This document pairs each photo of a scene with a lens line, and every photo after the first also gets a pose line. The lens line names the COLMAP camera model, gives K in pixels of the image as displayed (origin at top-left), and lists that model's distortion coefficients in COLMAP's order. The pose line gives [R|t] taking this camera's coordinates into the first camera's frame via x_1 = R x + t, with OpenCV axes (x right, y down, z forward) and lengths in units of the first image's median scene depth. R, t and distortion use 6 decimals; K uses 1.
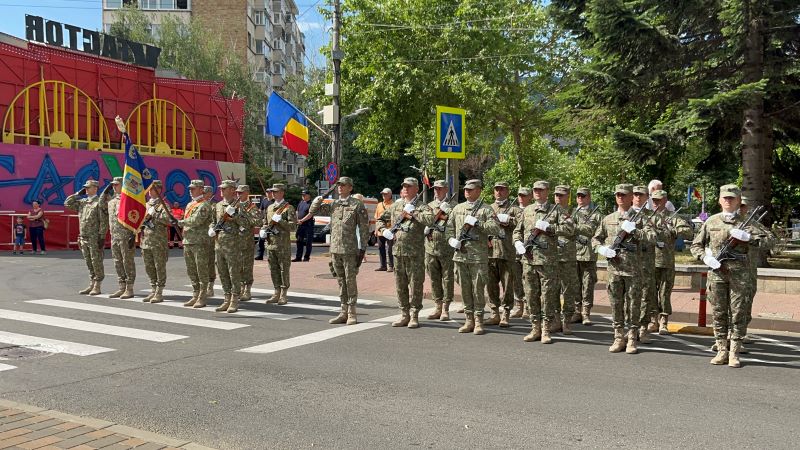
lens RADIAL K [[820.7, 0, 400.4], [0, 820.7, 225.0], [0, 0, 1]] dist [0.008242, 0.000000]
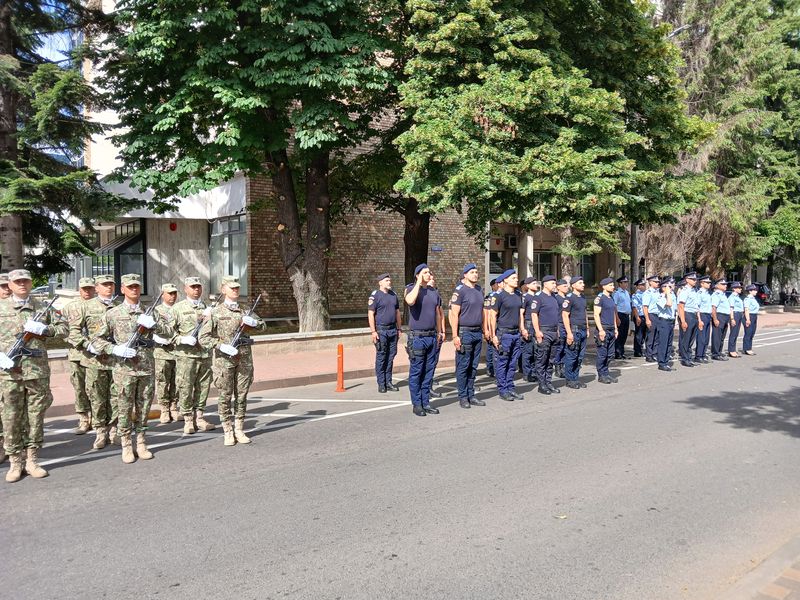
lens RADIAL K [[627.6, 0, 405.2], [0, 627.6, 296.5], [0, 0, 1]] dist [0.046136, -0.086878]
pose [[0.261698, -0.035172, 0.964509, -0.301275], [0.025174, 0.999245, 0.029608, -0.036559], [-0.964822, 0.016533, 0.262385, 0.512917]]
